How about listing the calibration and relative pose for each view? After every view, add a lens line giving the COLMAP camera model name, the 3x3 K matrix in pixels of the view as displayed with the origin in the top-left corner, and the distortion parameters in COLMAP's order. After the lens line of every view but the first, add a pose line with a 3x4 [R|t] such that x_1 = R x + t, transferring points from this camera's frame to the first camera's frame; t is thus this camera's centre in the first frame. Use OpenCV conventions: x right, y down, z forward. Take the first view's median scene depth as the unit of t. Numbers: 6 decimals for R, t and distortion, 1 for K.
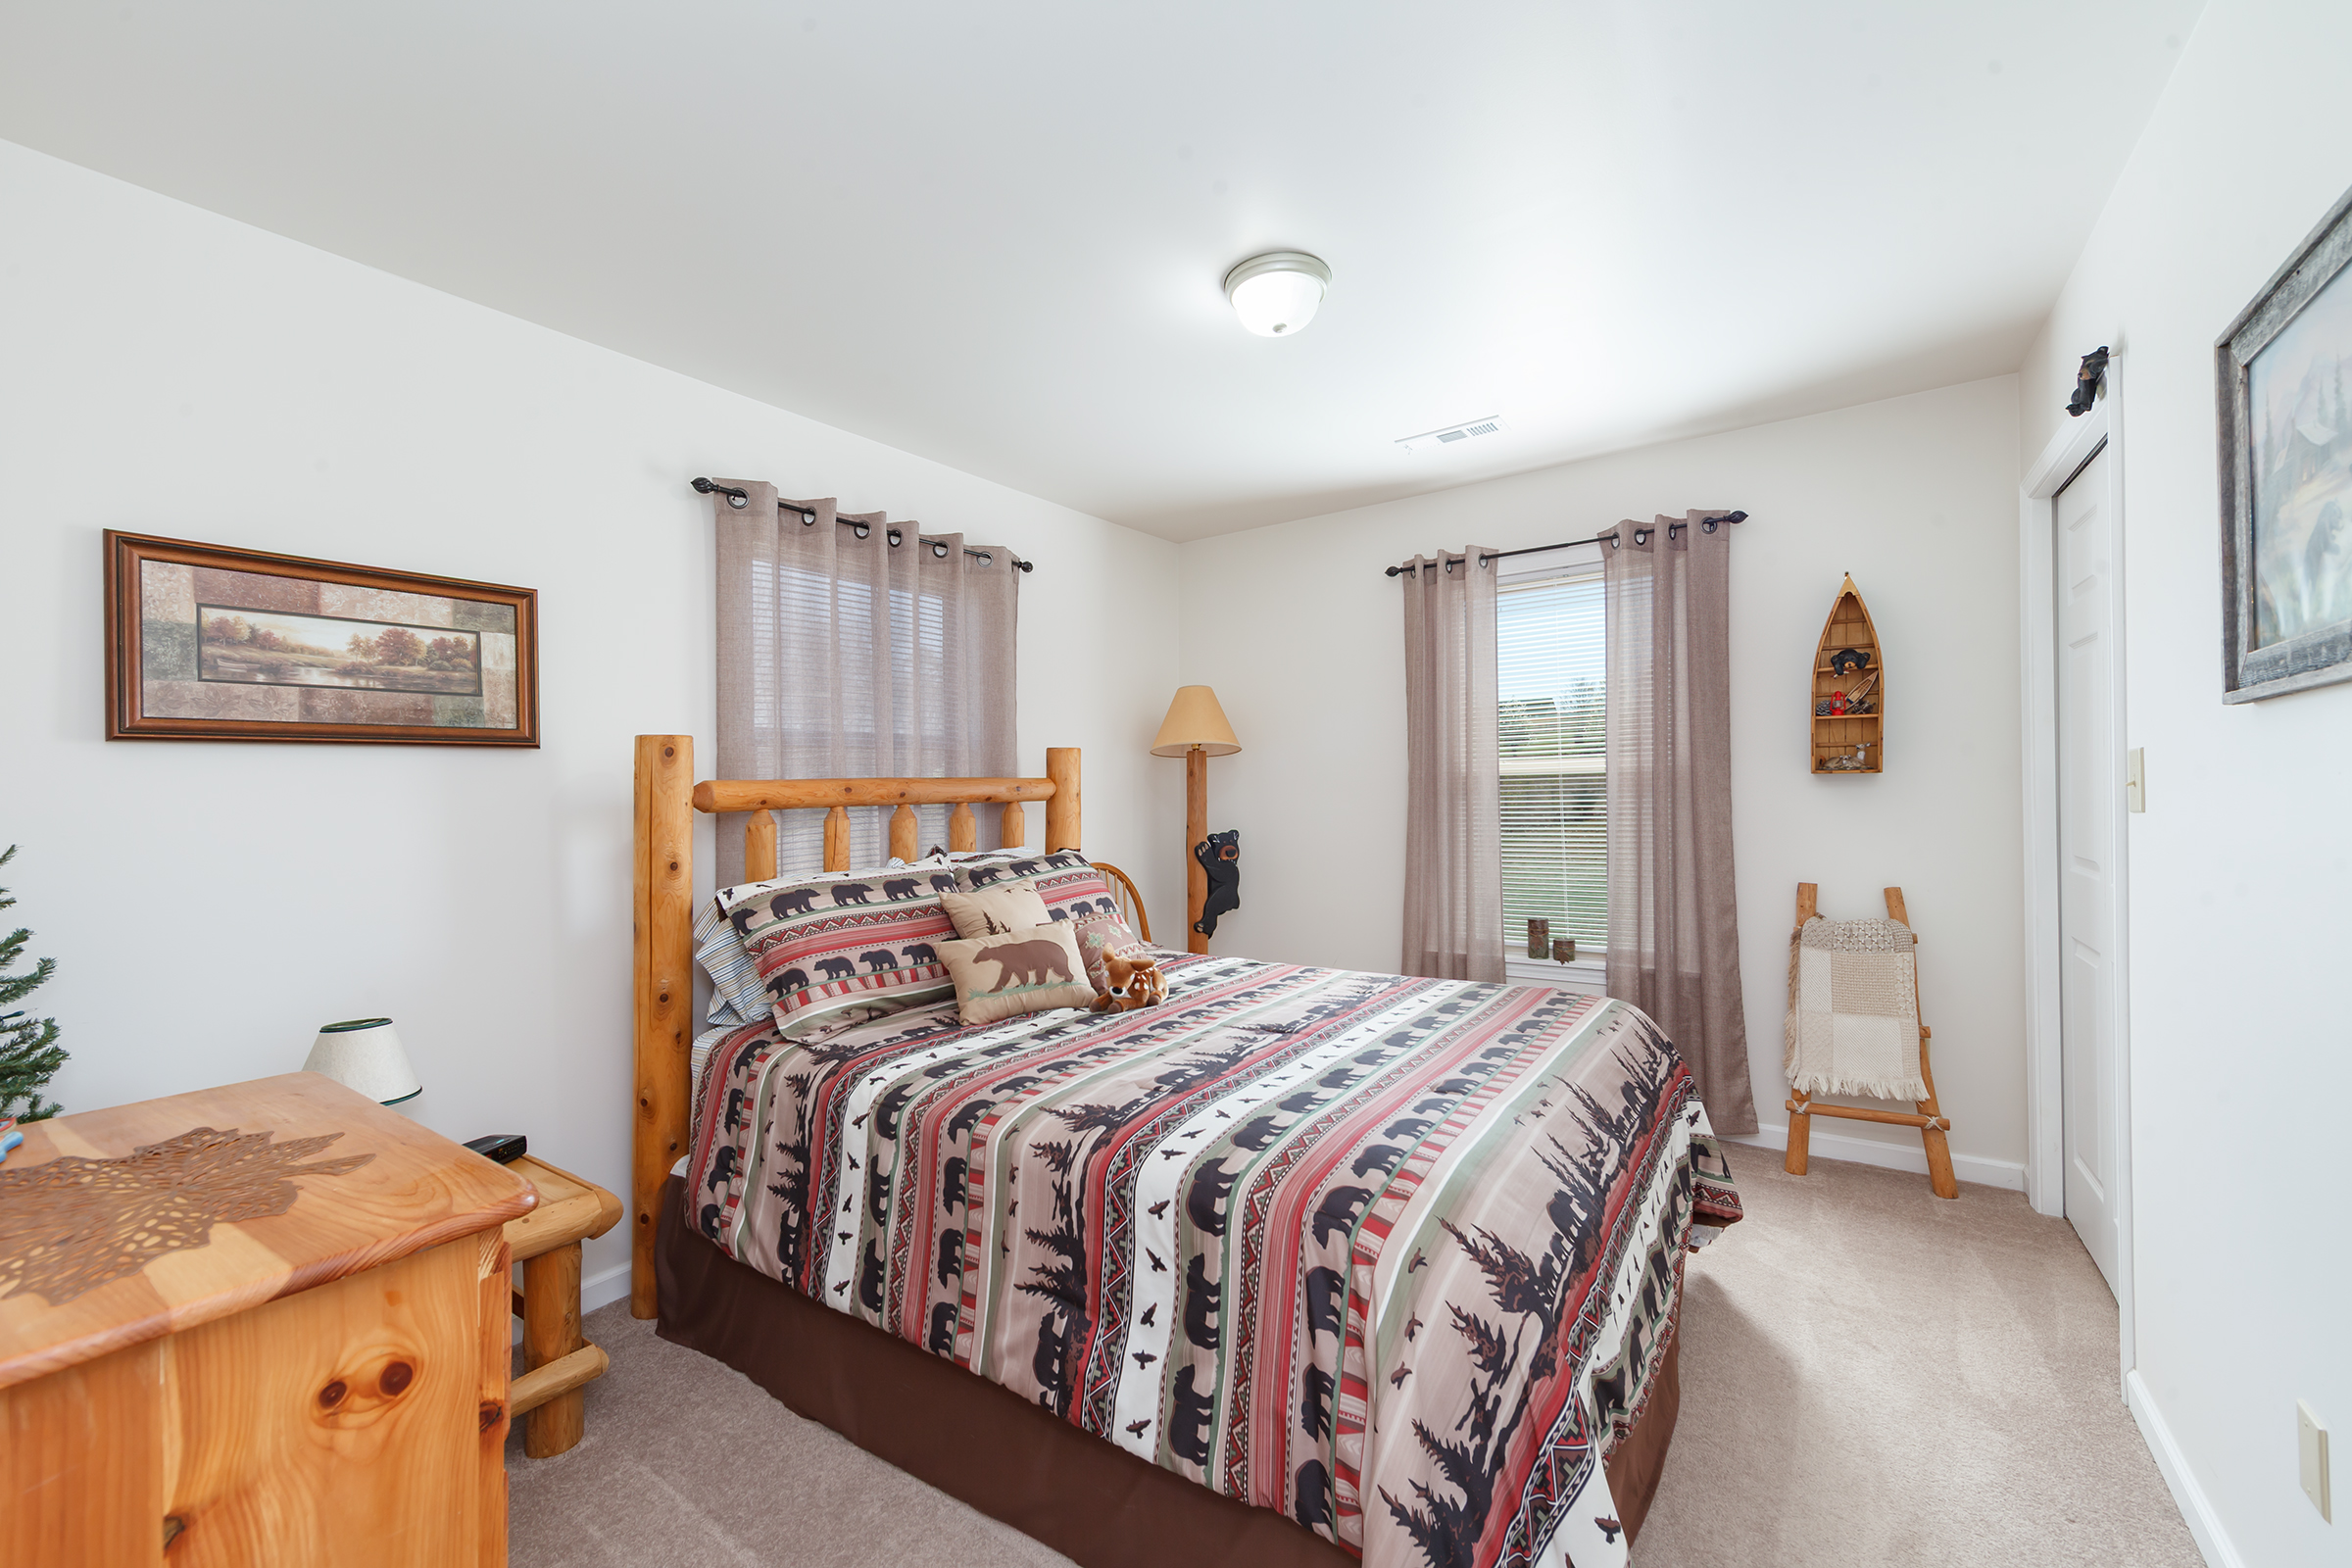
lens RADIAL K [[927.0, 0, 1193.1], [0, 927.0, 792.3], [0, 0, 1]] dist [-0.001832, -0.001546]
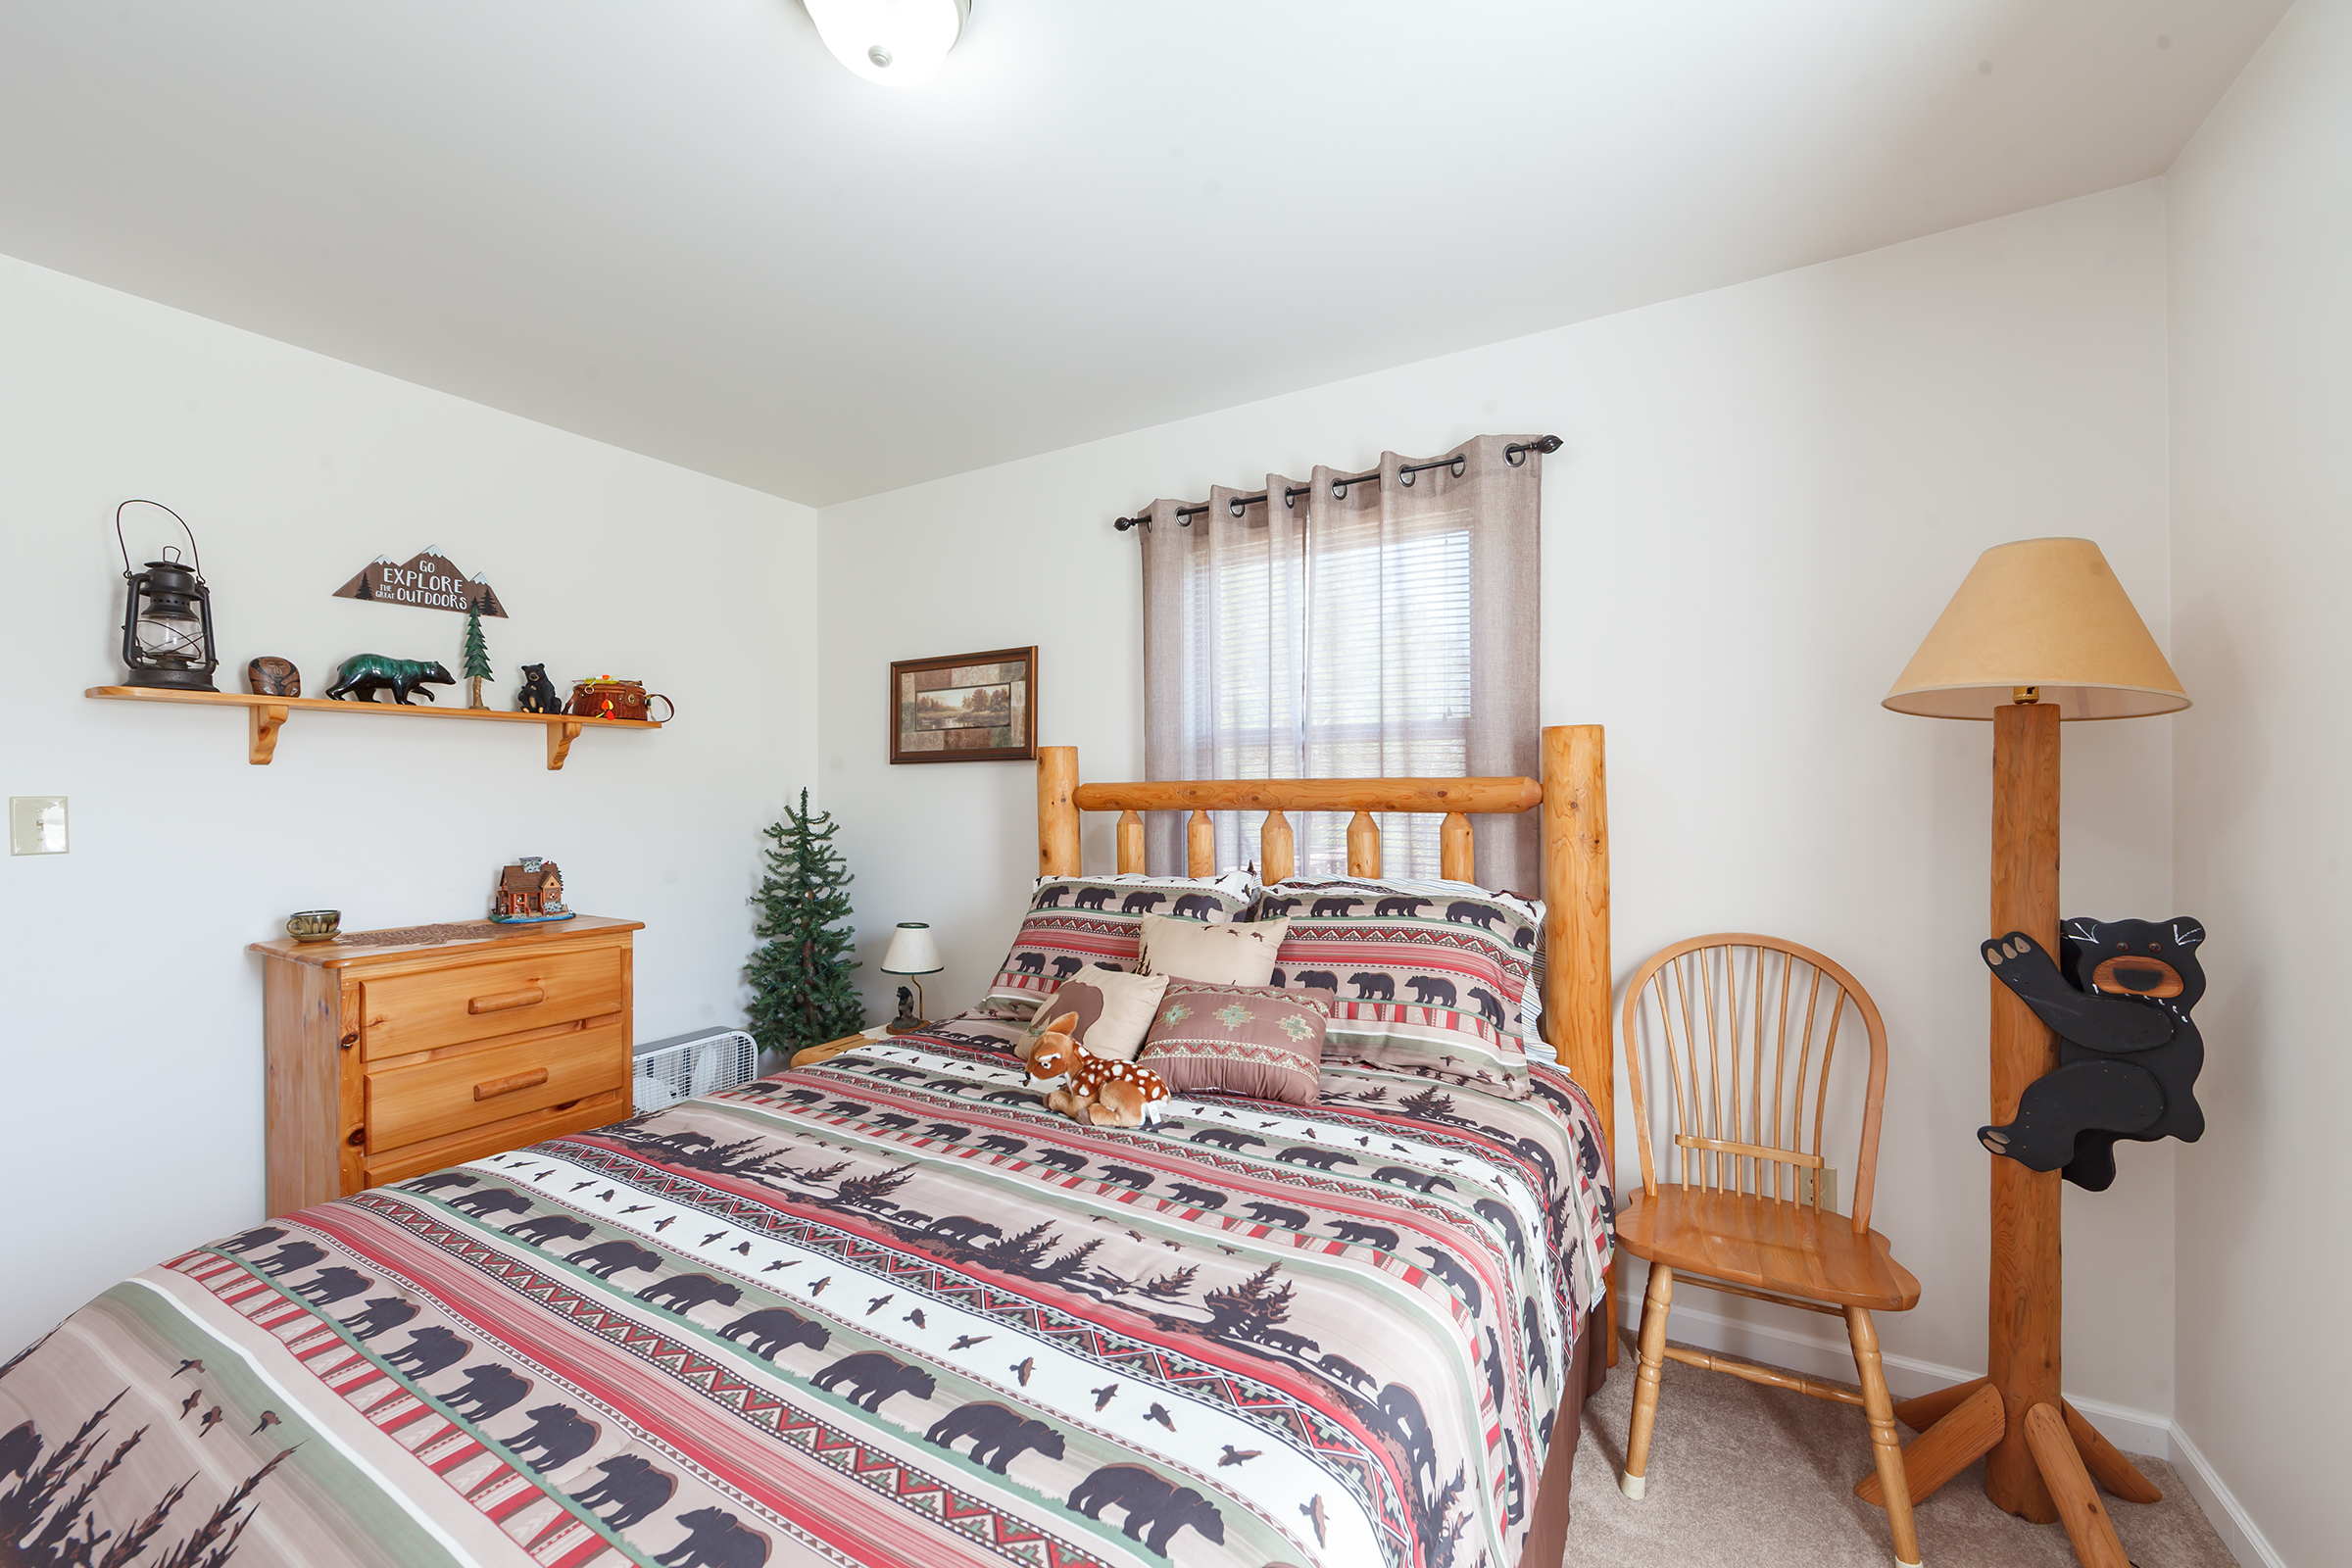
lens RADIAL K [[927.0, 0, 1186.7], [0, 927.0, 779.5], [0, 0, 1]] dist [-0.001832, -0.001546]
pose [[0.071902, 0.009500, -0.997366, 0.771419], [-0.000077, 0.999955, 0.009519, -0.033969], [0.997412, -0.000607, 0.071900, 1.238752]]
